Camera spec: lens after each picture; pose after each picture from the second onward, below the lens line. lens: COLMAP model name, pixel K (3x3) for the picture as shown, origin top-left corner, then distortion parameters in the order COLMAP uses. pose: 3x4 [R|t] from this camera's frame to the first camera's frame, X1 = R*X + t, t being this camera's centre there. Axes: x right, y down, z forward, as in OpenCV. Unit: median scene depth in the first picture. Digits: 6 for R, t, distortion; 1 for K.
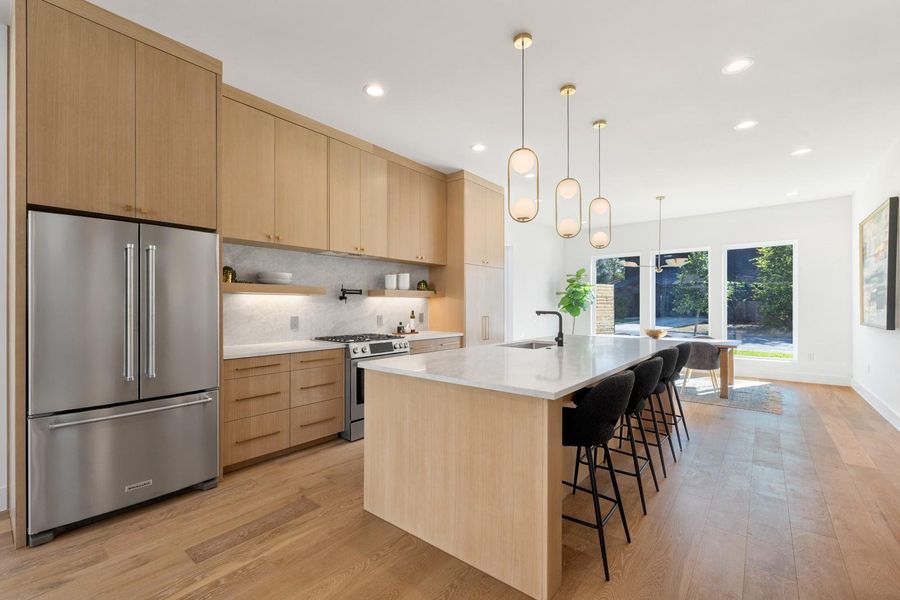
lens RADIAL K [[385.0, 0, 447.9], [0, 385.0, 304.2], [0, 0, 1]] dist [0.000904, -0.000331]
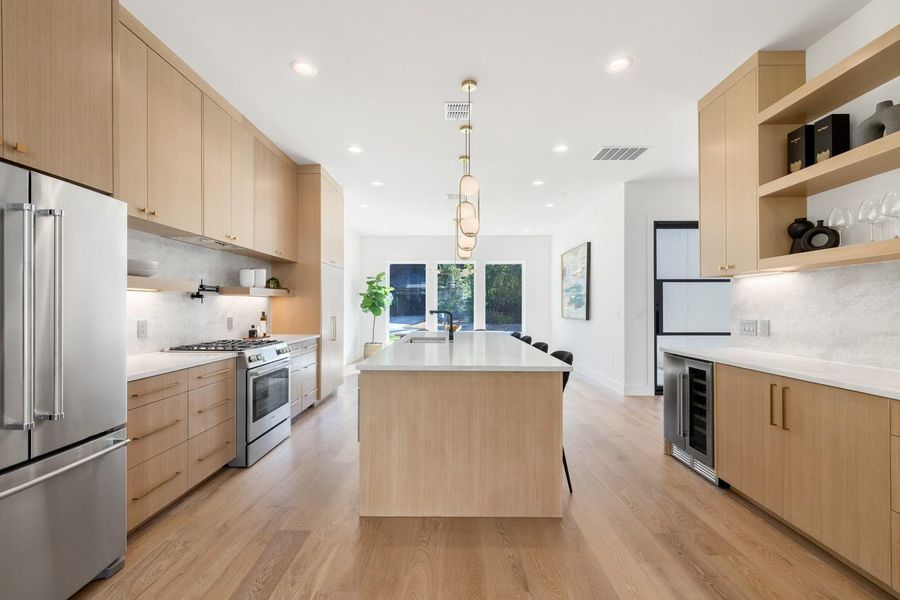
lens RADIAL K [[385.0, 0, 447.9], [0, 385.0, 304.2], [0, 0, 1]] dist [0.000904, -0.000331]
pose [[0.782998, 0.003069, 0.622017, -0.329605], [-0.002268, 0.999995, -0.002079, 0.000742], [-0.622020, 0.000217, 0.783001, 0.053752]]
